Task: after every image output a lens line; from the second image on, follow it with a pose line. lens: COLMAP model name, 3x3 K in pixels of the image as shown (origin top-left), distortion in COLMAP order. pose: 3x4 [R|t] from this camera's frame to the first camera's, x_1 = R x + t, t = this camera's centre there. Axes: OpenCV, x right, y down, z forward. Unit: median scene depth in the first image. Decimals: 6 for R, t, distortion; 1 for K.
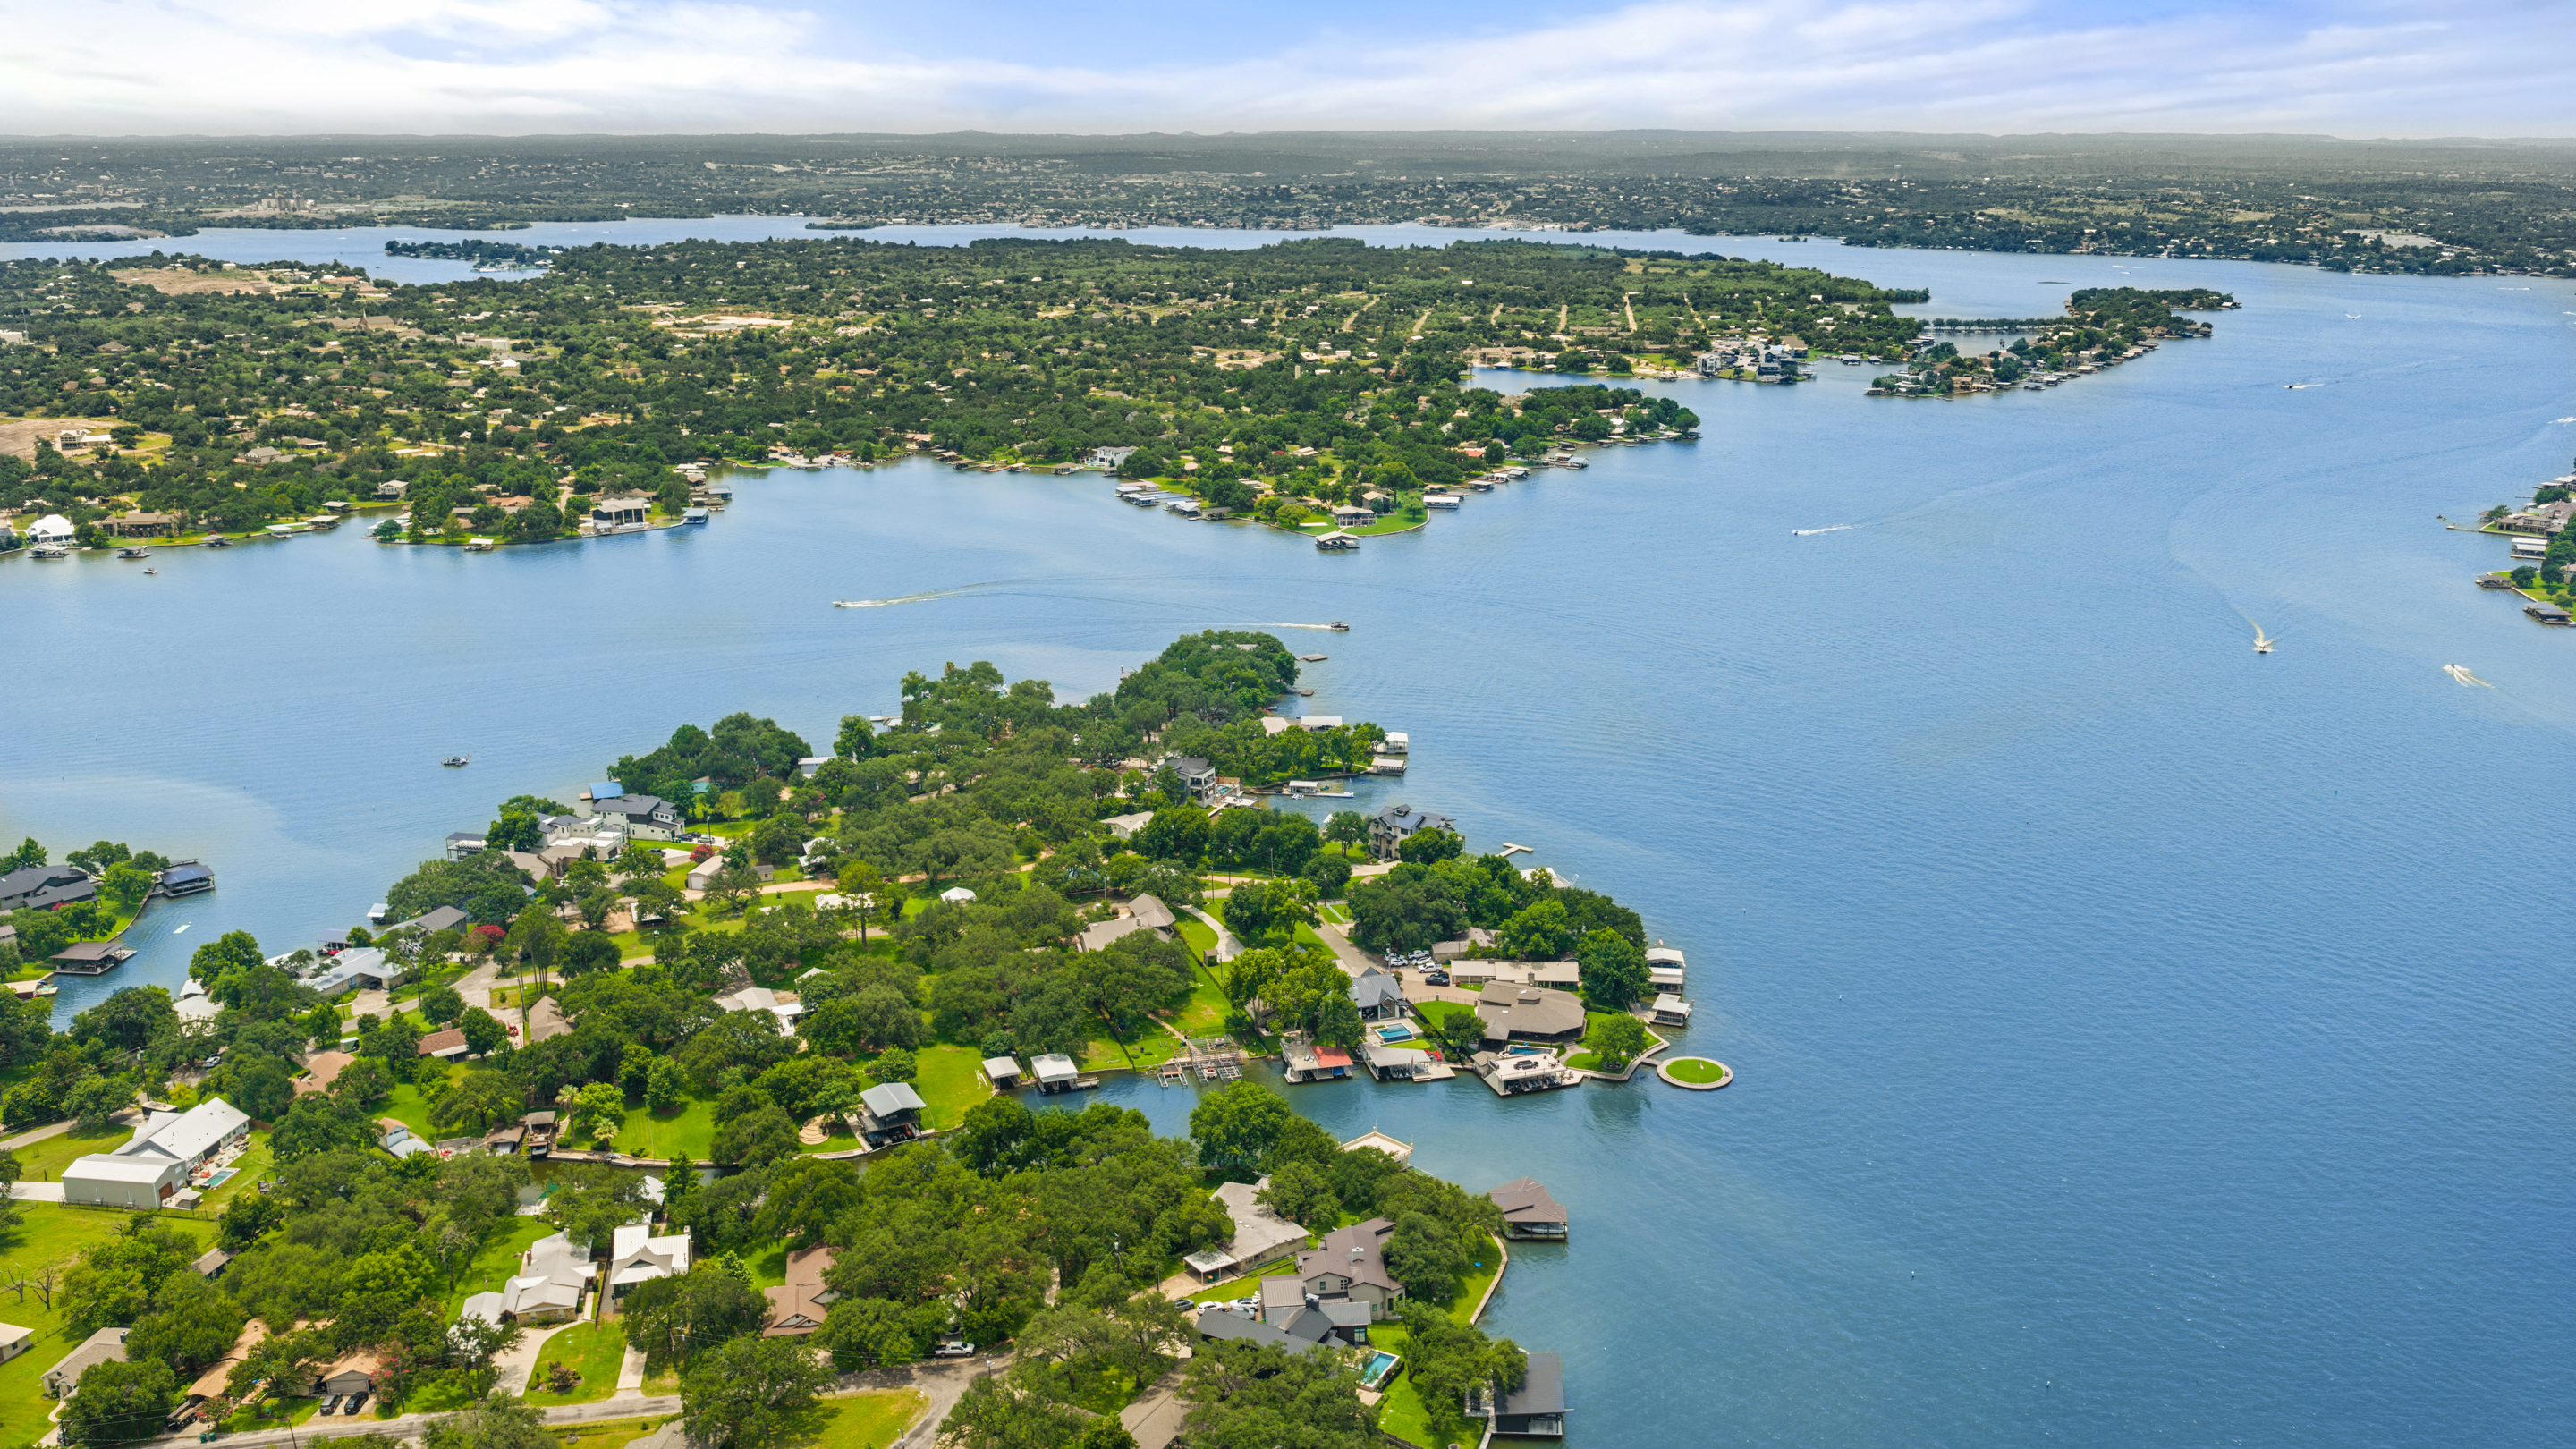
lens RADIAL K [[2010.9, 0, 1285.1], [0, 2010.9, 726.0], [0, 0, 1]] dist [0.004746, 0.002182]
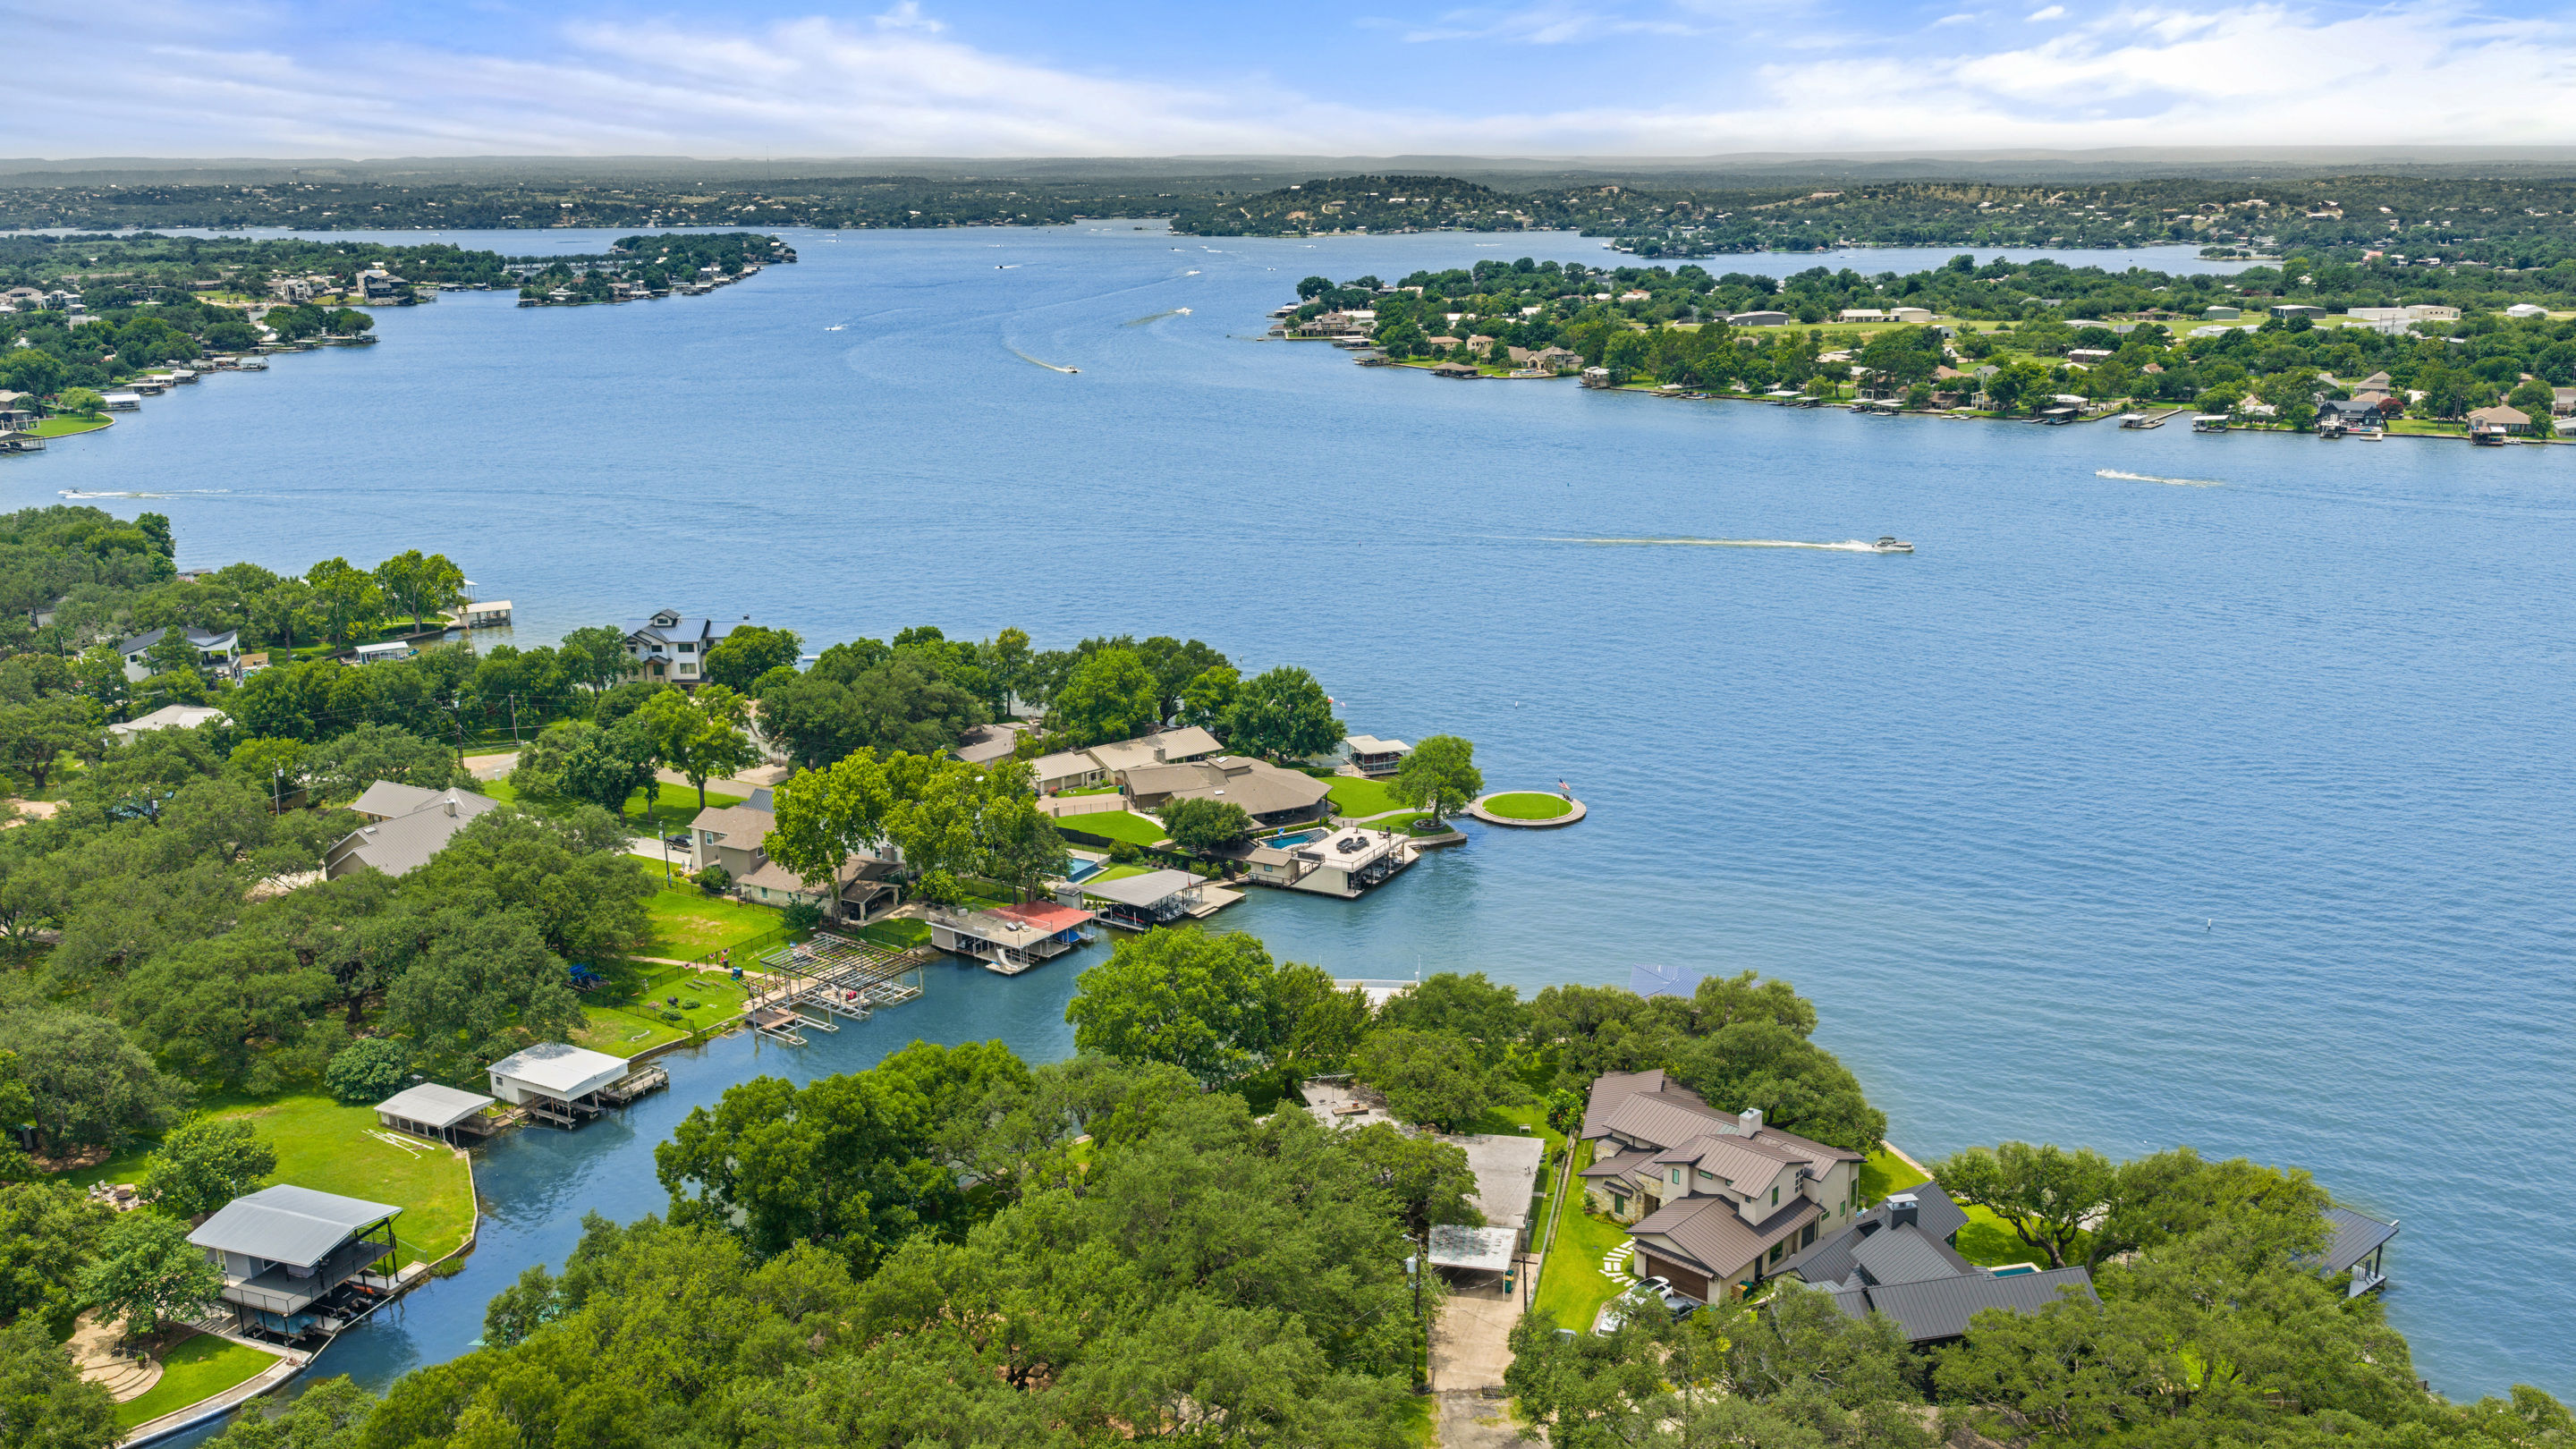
lens RADIAL K [[2010.9, 0, 1287.5], [0, 2010.9, 720.0], [0, 0, 1]] dist [0.004746, 0.002182]
pose [[0.762596, -0.164230, 0.625681, -0.077203], [0.158090, 0.985222, 0.065918, 0.024825], [-0.627260, 0.048645, 0.777289, 0.152655]]
